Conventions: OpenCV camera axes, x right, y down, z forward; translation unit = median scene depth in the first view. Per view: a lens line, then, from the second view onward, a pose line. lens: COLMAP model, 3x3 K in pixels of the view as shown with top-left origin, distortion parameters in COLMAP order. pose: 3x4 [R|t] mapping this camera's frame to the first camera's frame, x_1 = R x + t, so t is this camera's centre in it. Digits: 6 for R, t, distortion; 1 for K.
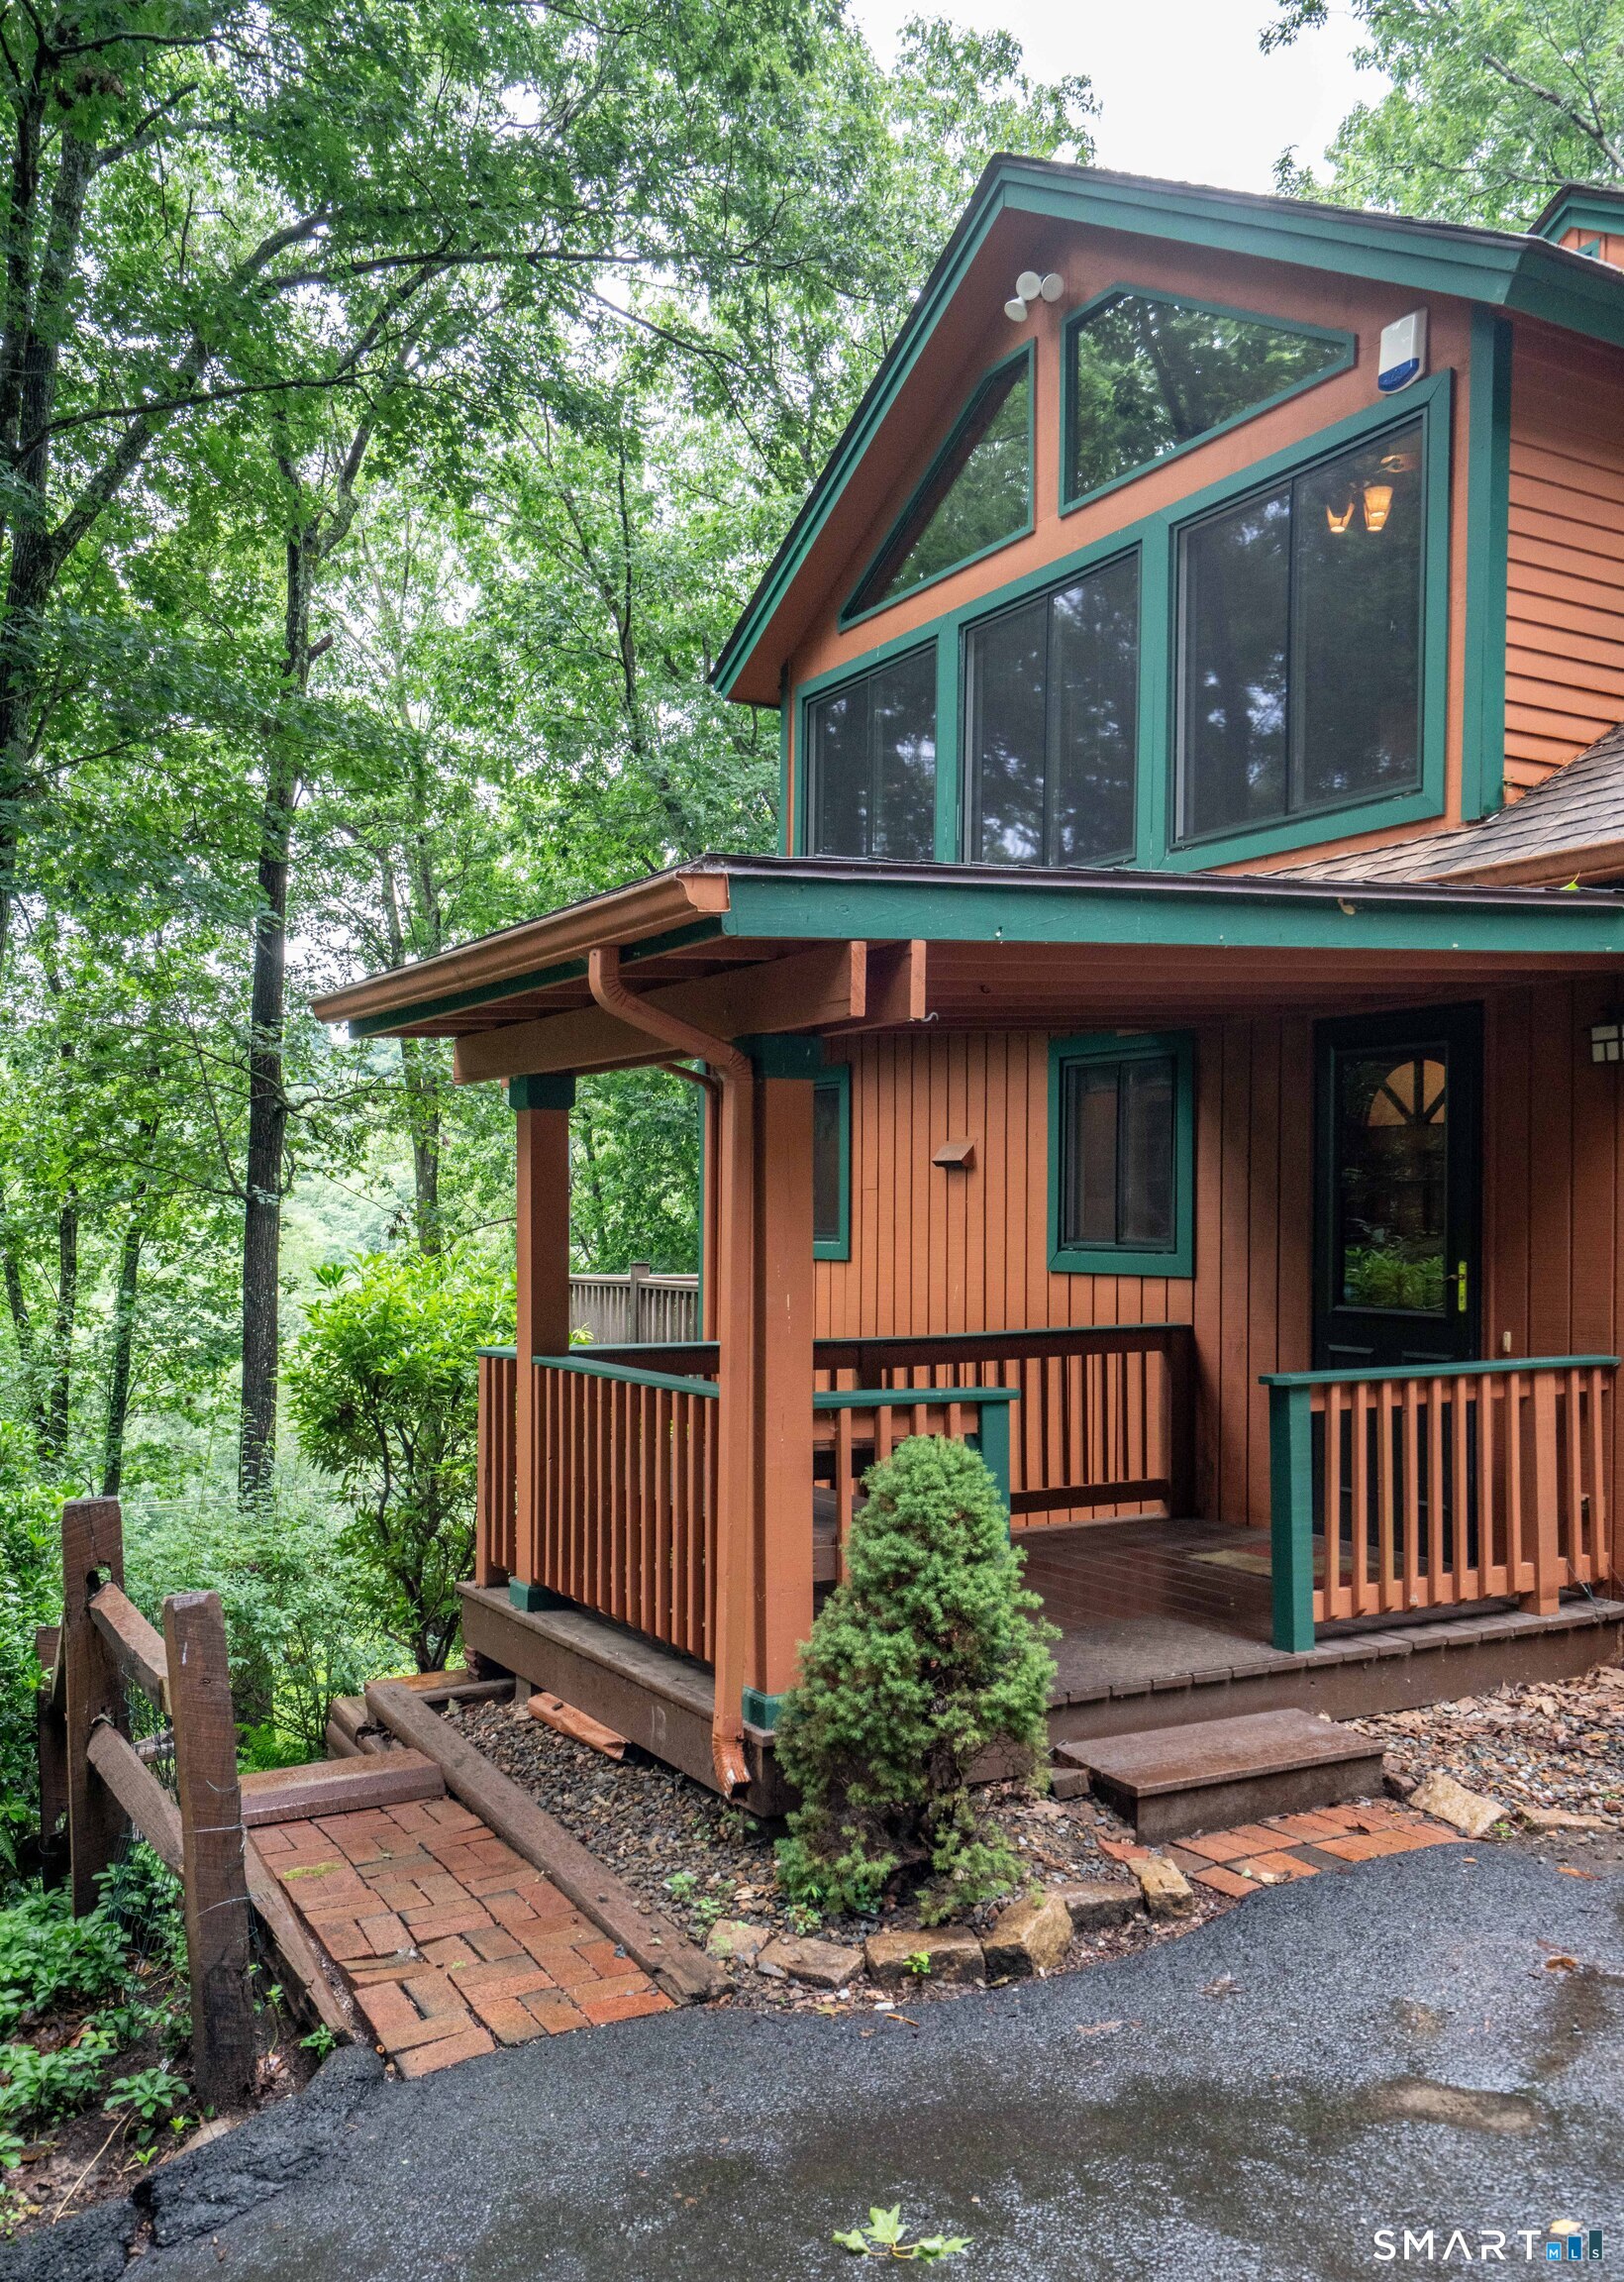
lens RADIAL K [[1905.5, 0, 803.7], [0, 1905.5, 1150.4], [0, 0, 1]] dist [-0.006954, 0.025590]
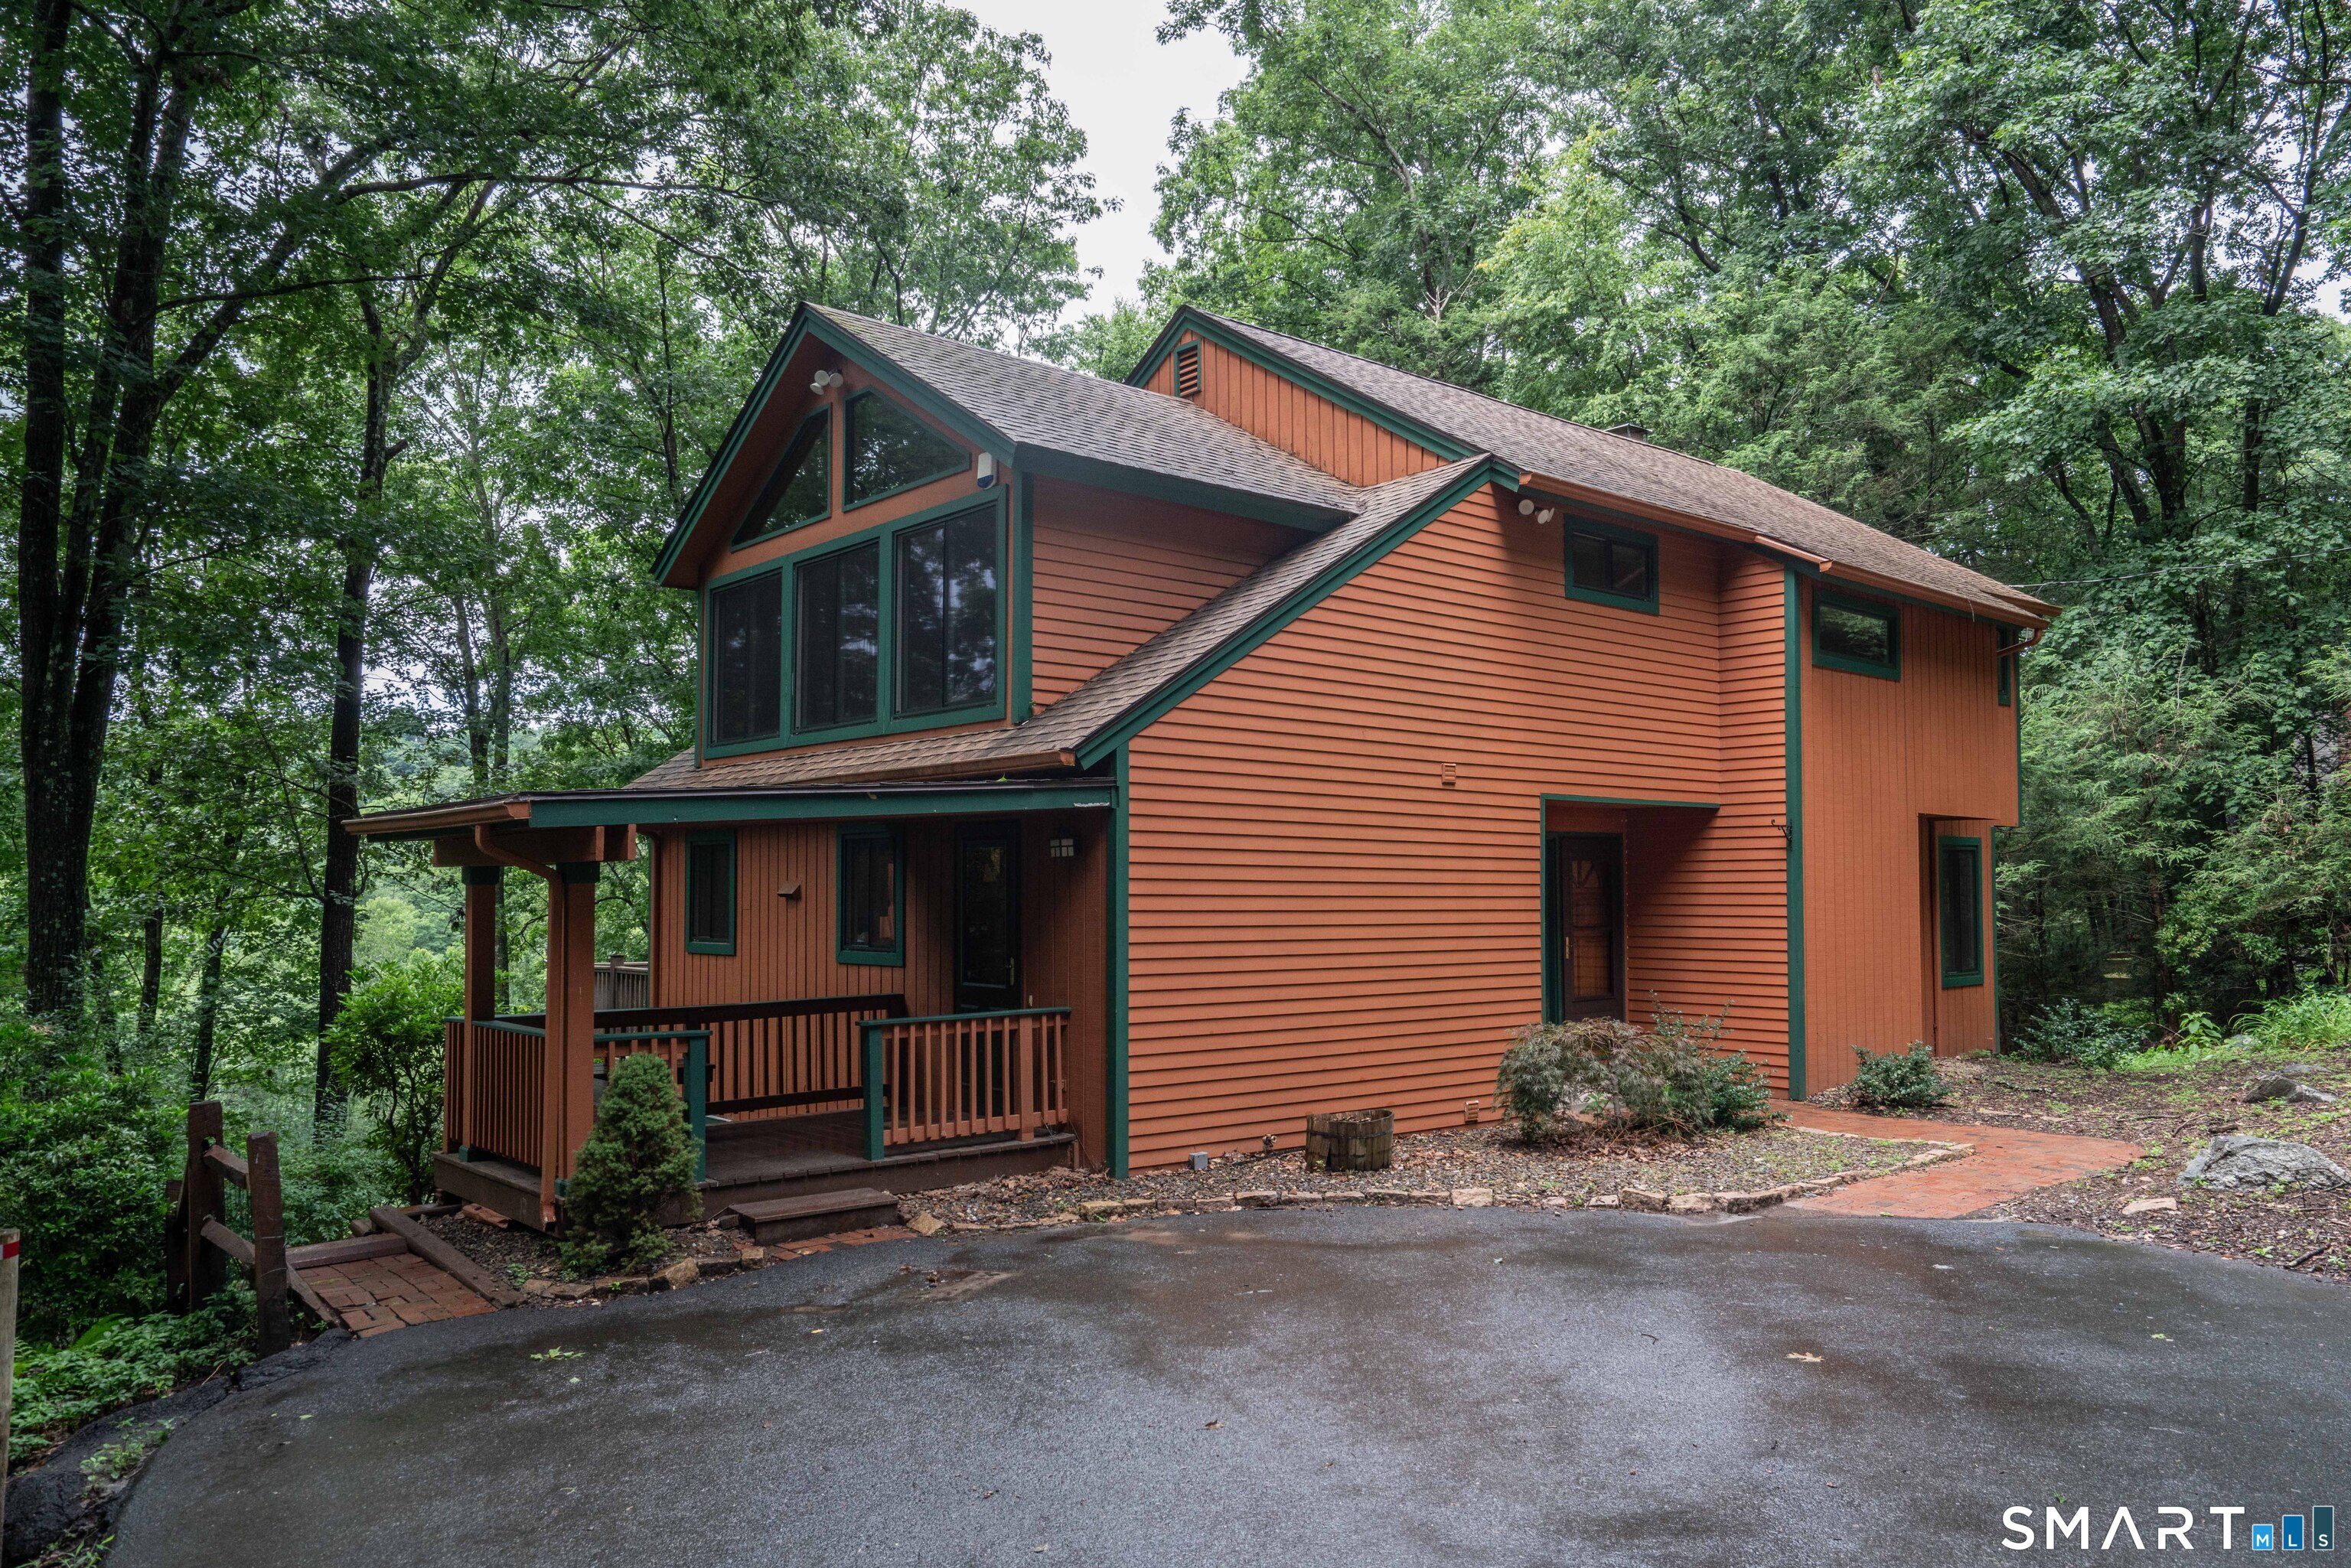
lens RADIAL K [[1597.3, 0, 1200.8], [0, 1597.3, 793.5], [0, 0, 1]] dist [-0.021265, 0.028367]
pose [[0.976989, 0.004316, 0.213246, 0.146702], [0.002257, 0.999530, -0.030570, -0.041932], [-0.213278, 0.030348, 0.976520, -0.440679]]
